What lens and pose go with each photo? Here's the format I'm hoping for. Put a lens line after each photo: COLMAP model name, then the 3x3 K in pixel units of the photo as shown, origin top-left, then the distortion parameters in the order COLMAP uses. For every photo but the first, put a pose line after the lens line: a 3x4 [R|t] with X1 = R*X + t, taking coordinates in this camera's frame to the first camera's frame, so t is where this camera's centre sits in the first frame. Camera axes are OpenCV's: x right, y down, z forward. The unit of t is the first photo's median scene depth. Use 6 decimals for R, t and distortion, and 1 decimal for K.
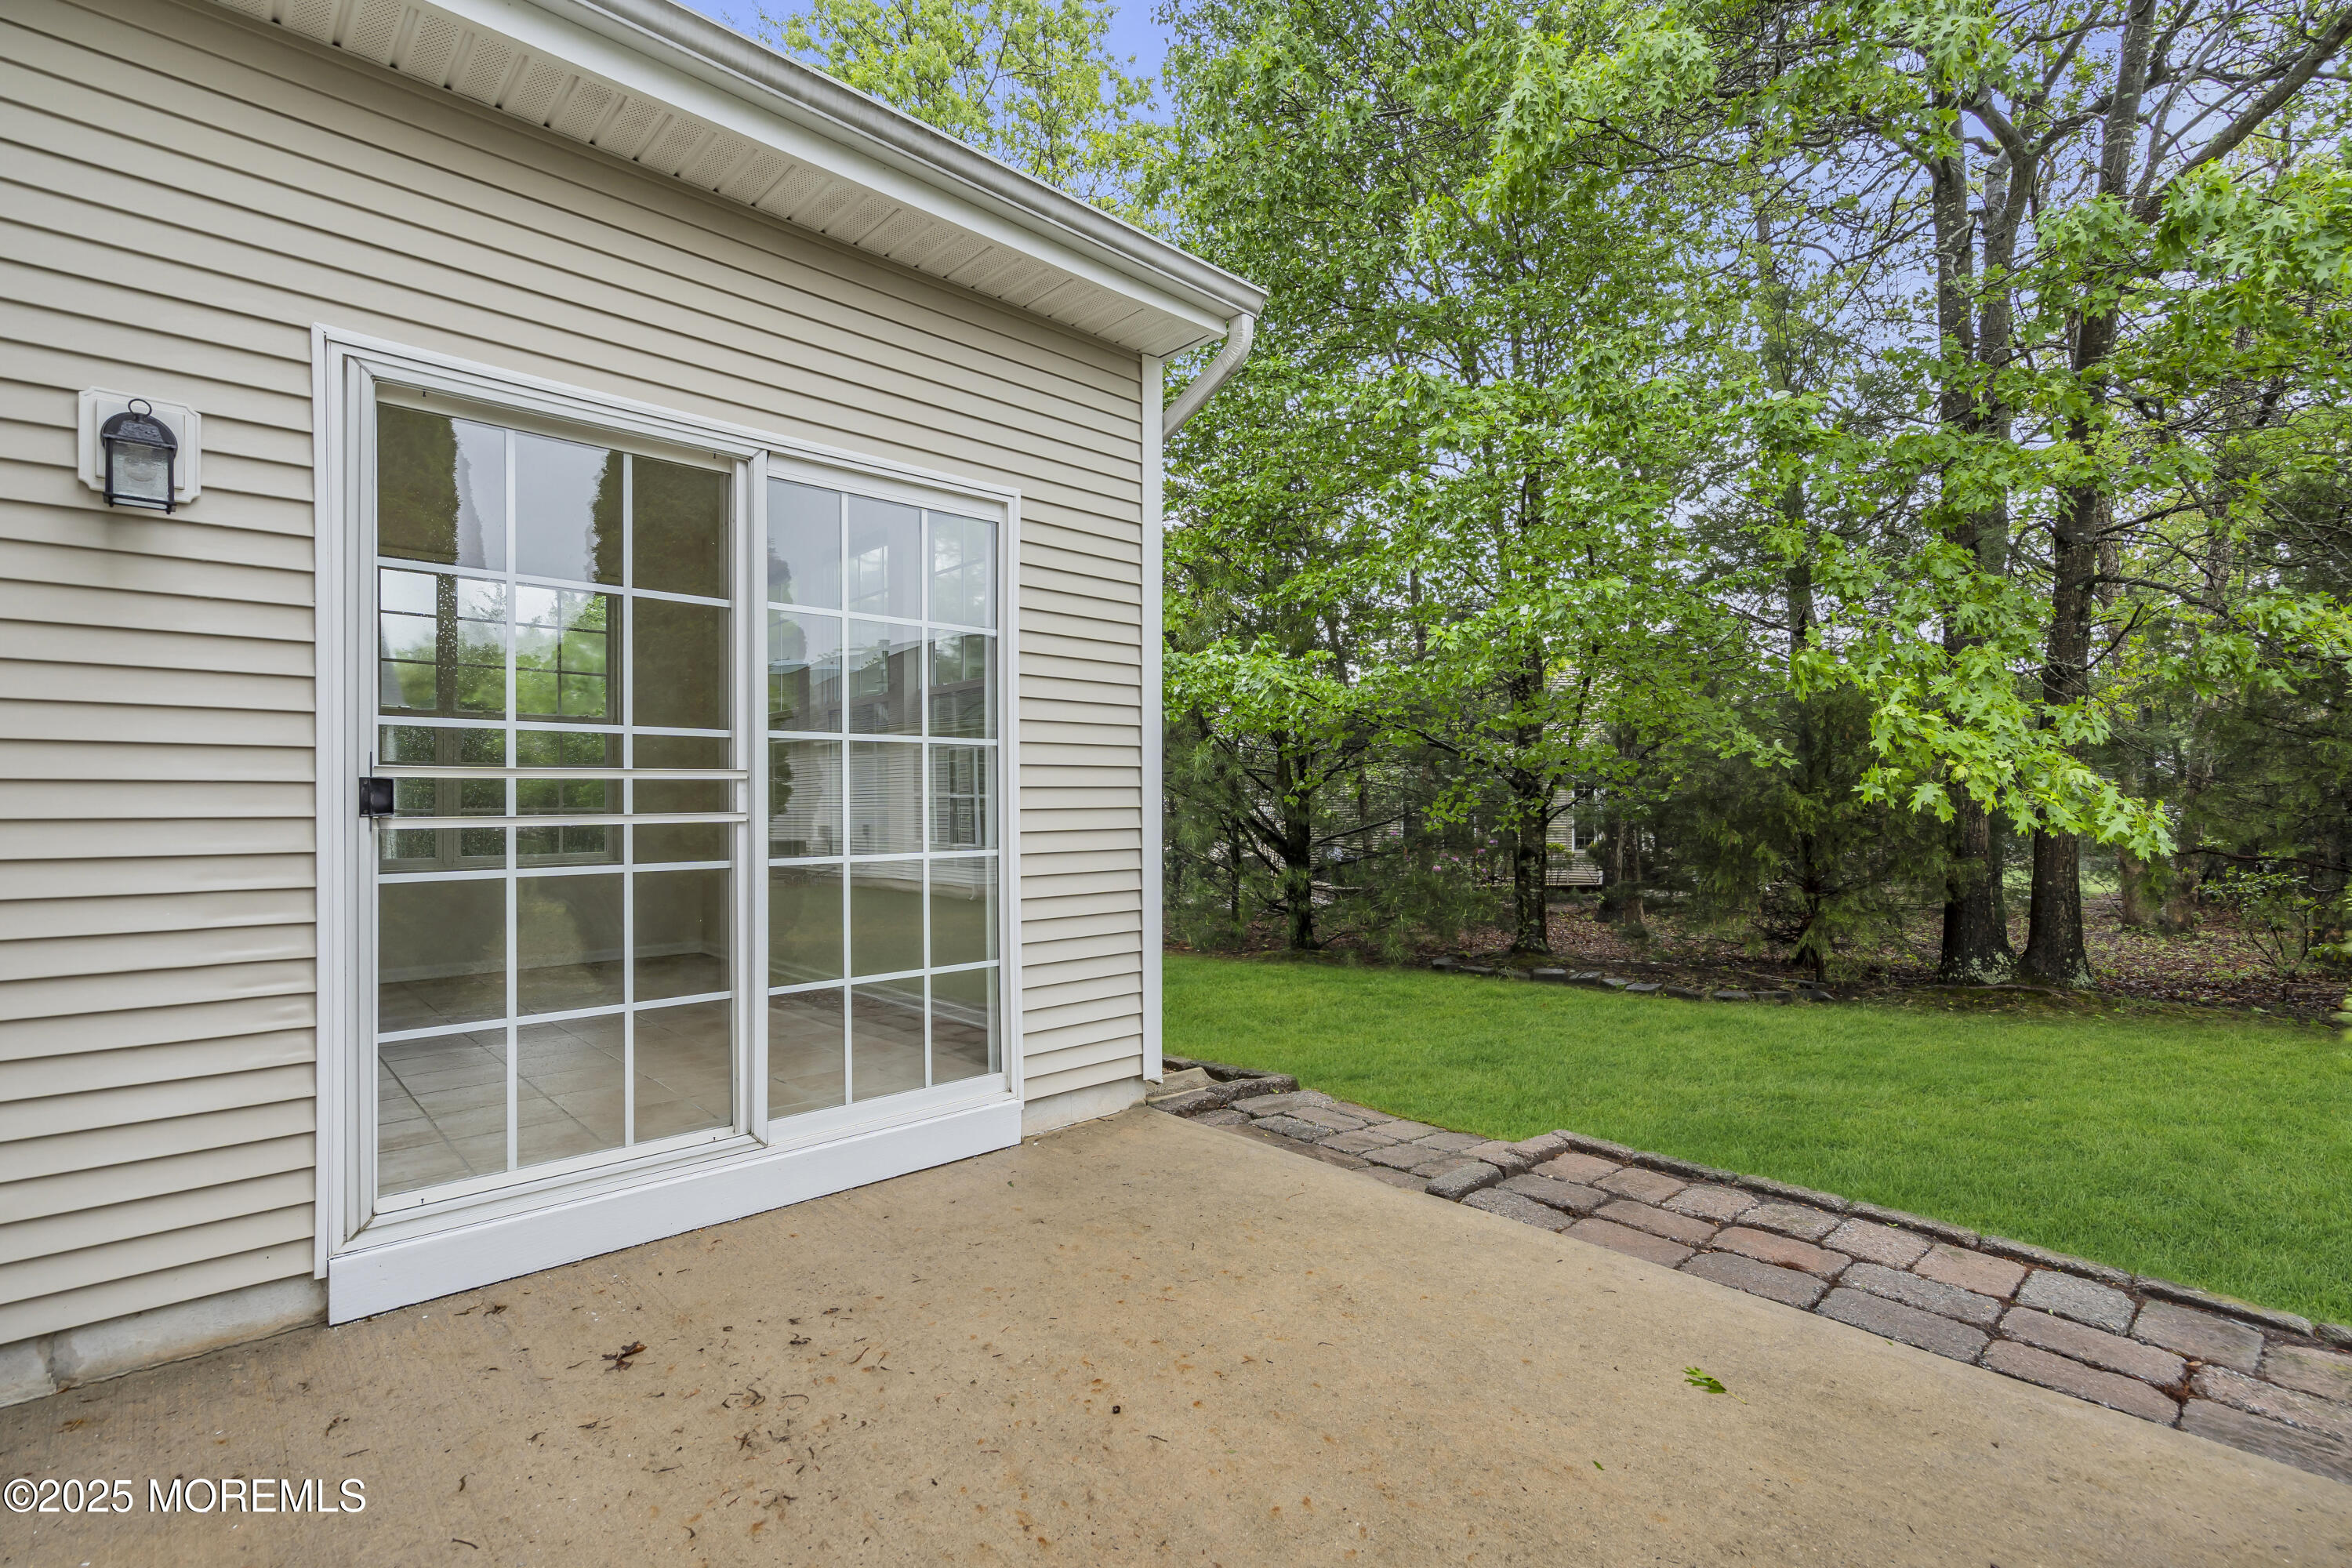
lens RADIAL K [[1067.3, 0, 1172.1], [0, 1067.3, 798.3], [0, 0, 1]] dist [0.002140, 0.000071]
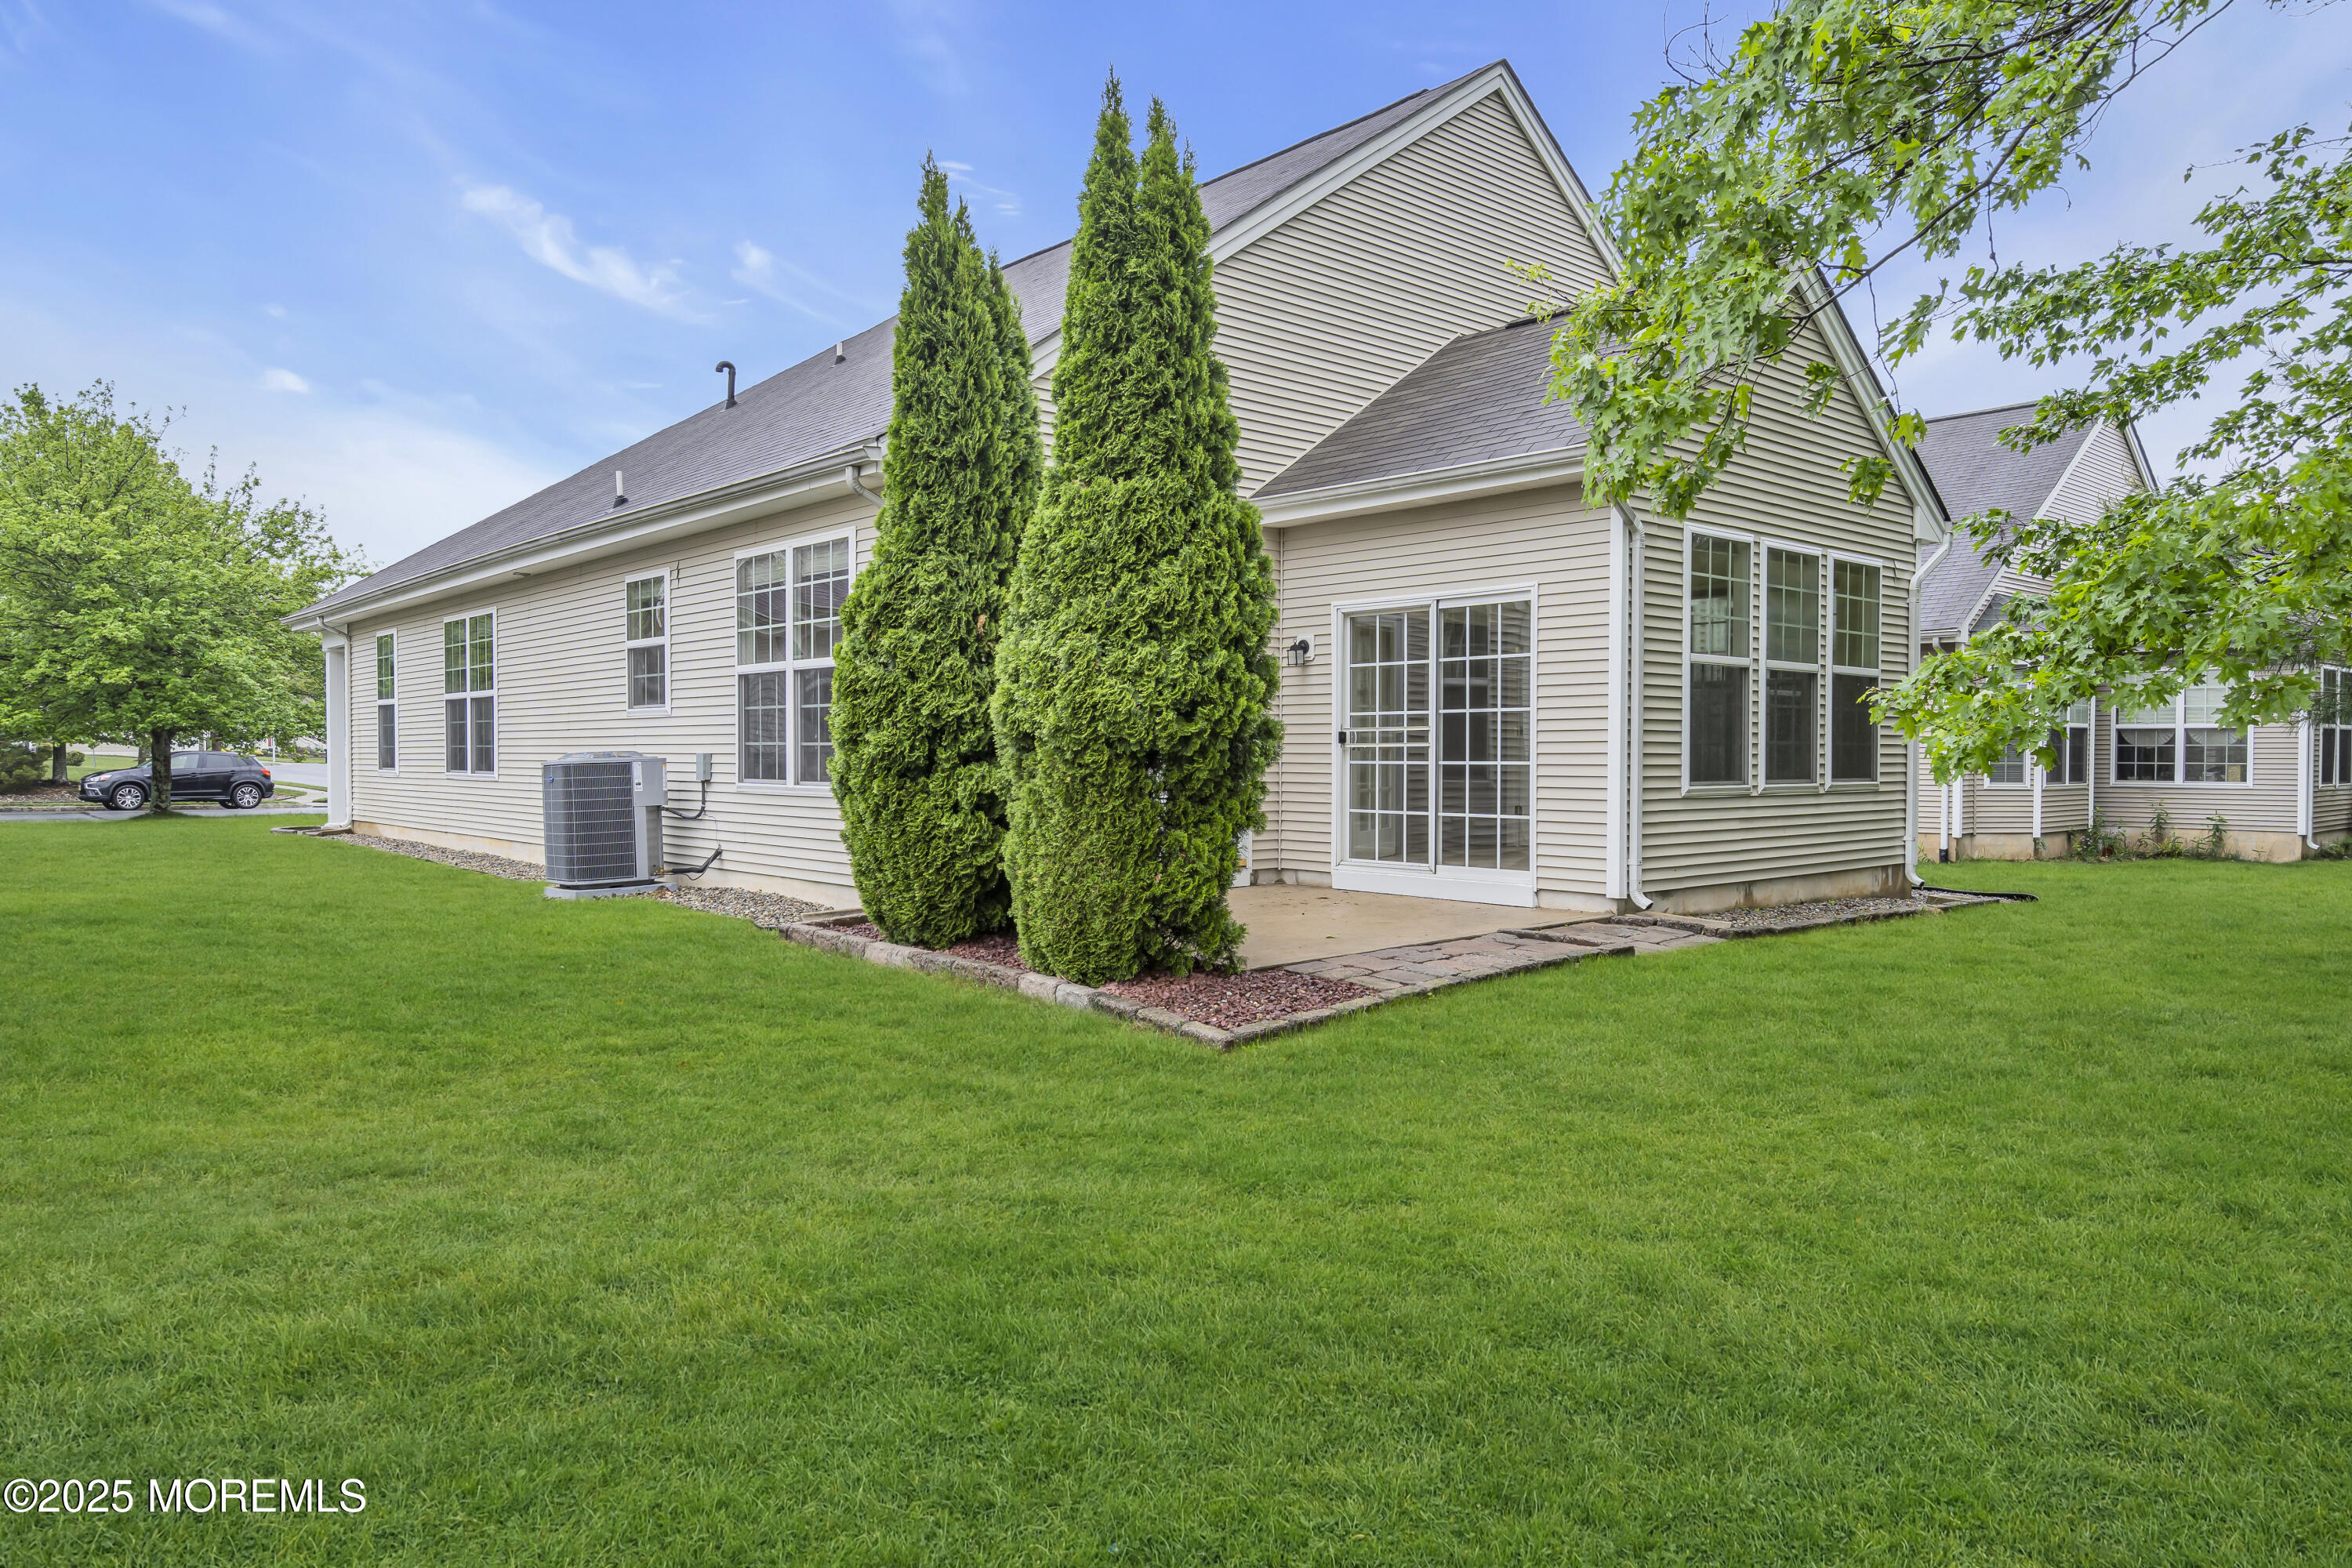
lens RADIAL K [[1521.2, 0, 1176.0], [0, 1521.2, 784.0], [0, 0, 1]] dist [-0.002253, 0.000490]
pose [[-0.022452, 0.025045, -0.999434, 3.692130], [0.004398, 0.999679, 0.024952, 0.021008], [0.999738, -0.003835, -0.022555, 0.528410]]
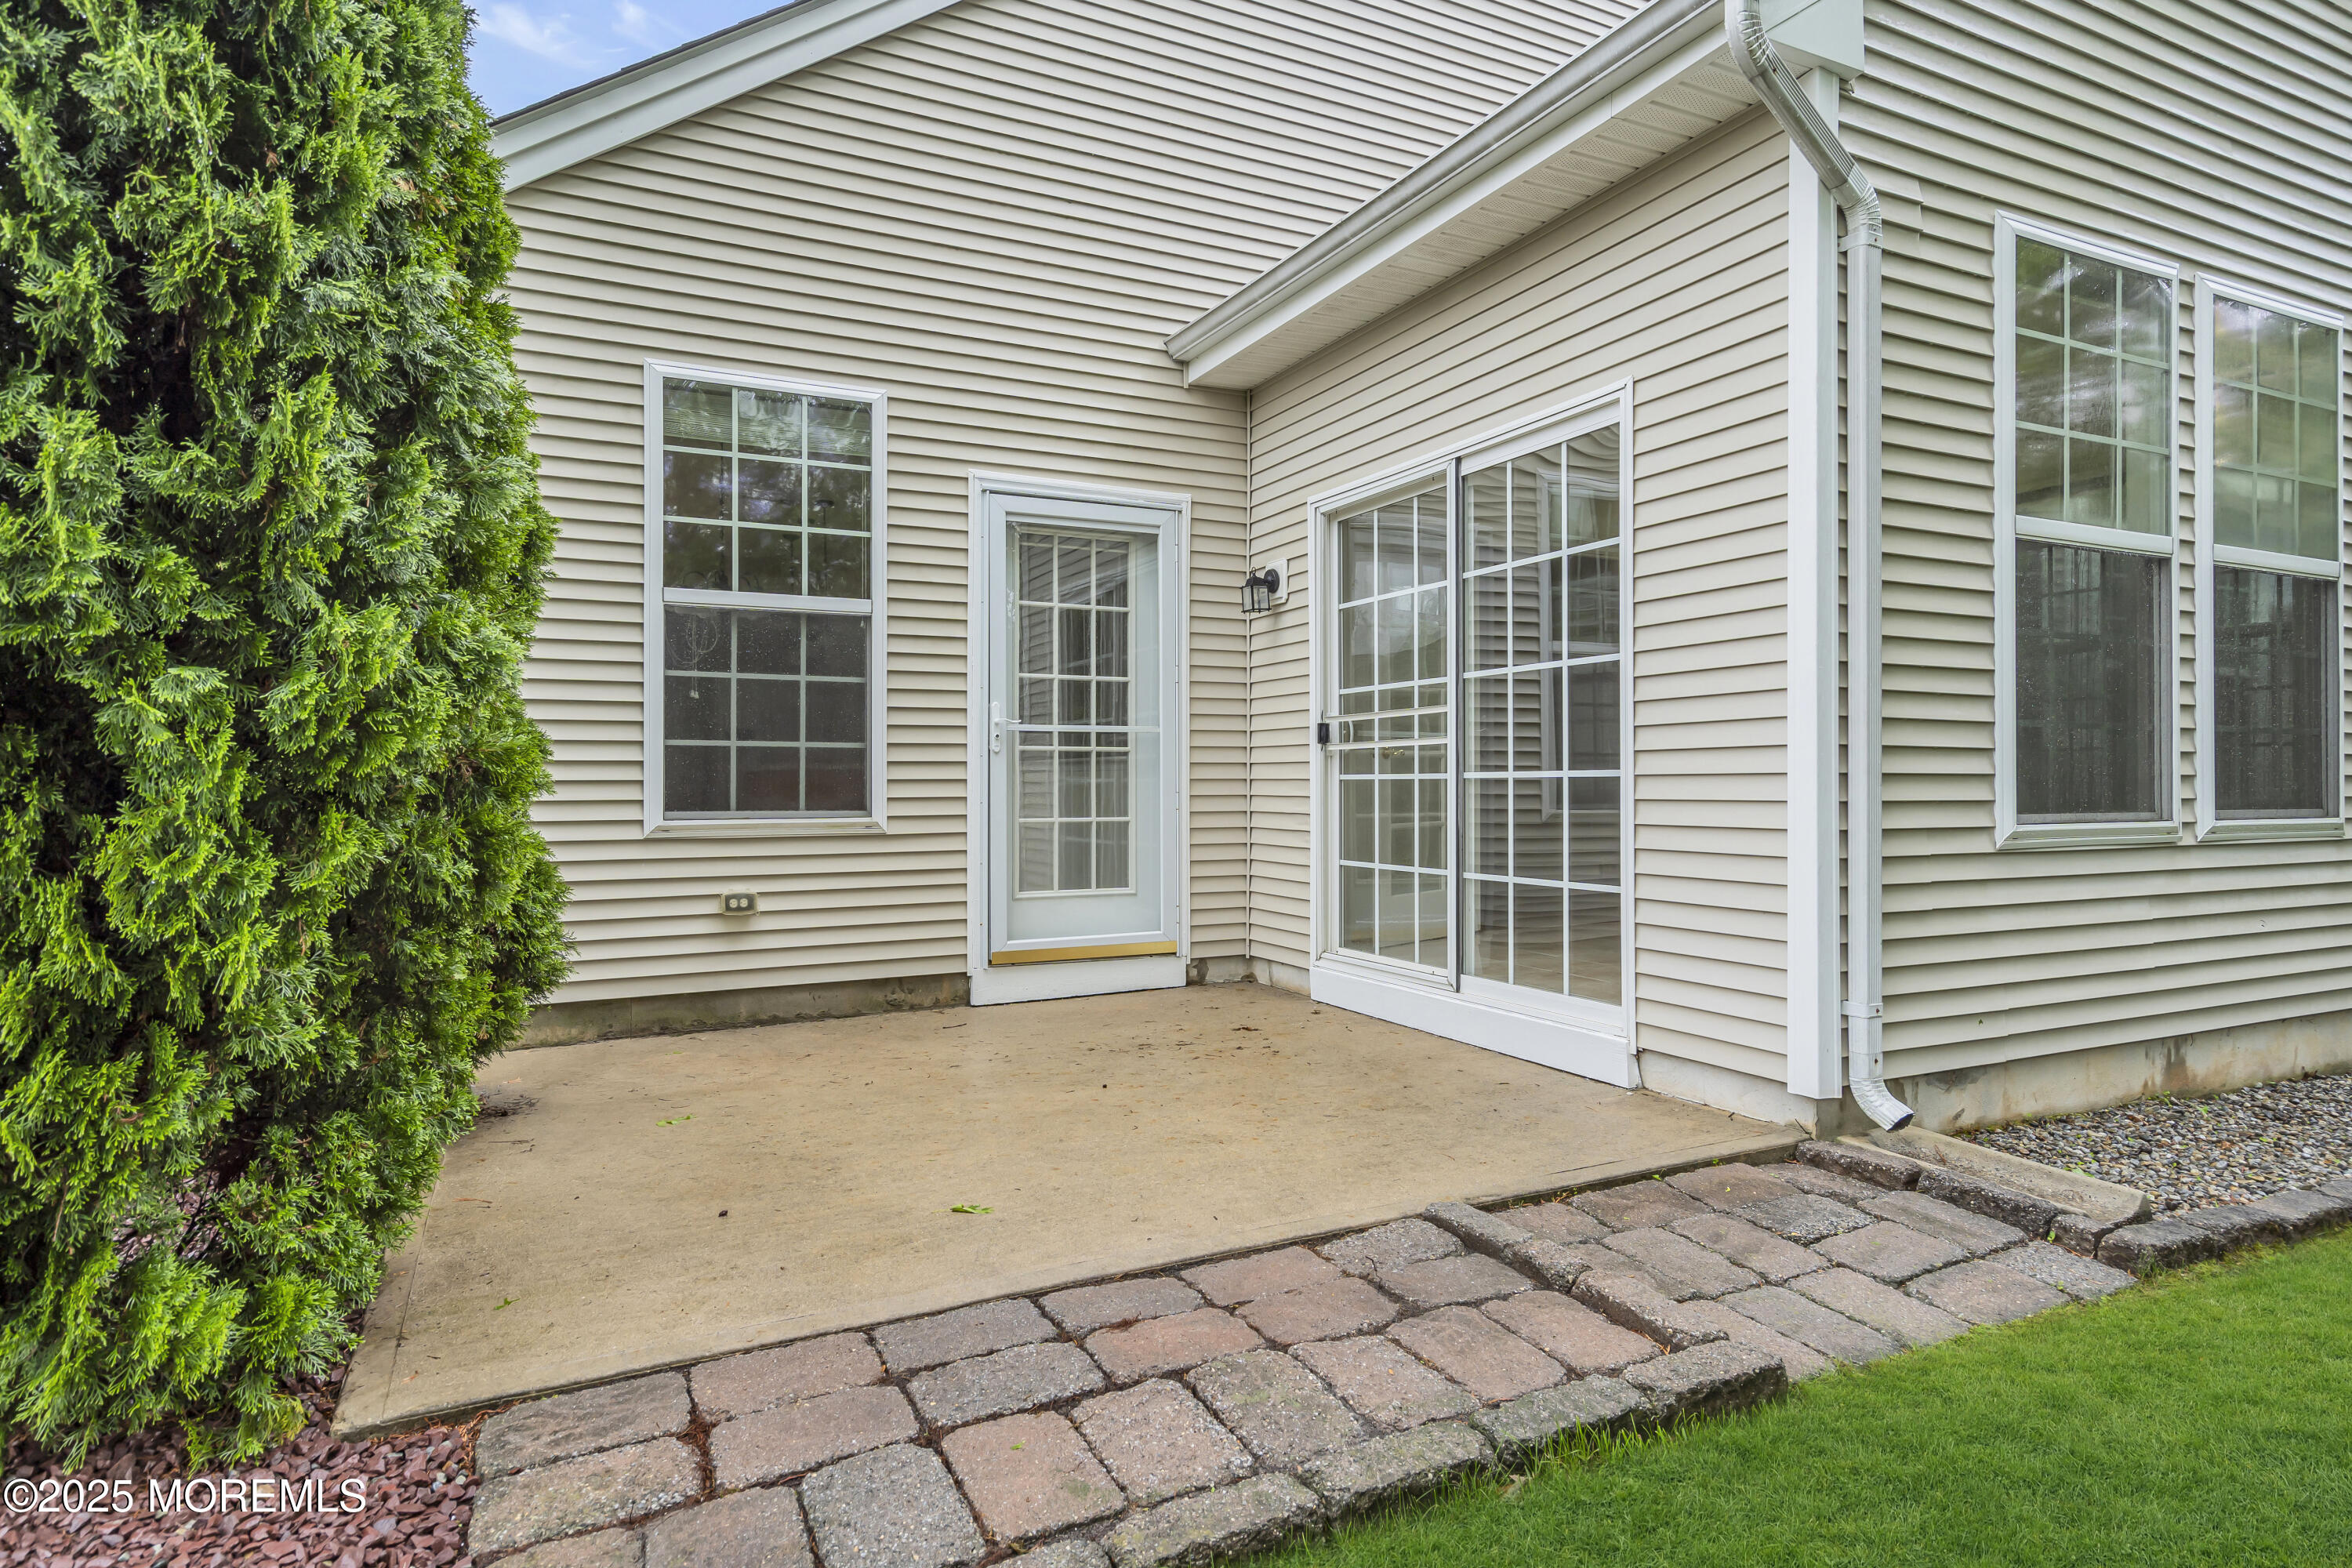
lens RADIAL K [[1281.7, 0, 1176.0], [0, 1281.7, 784.0], [0, 0, 1]] dist [0.003674, 0.002498]
pose [[-0.291207, 0.005123, -0.956646, 1.385794], [0.009412, 0.999953, 0.002489, 0.073205], [0.956614, -0.008279, -0.291242, 1.284181]]
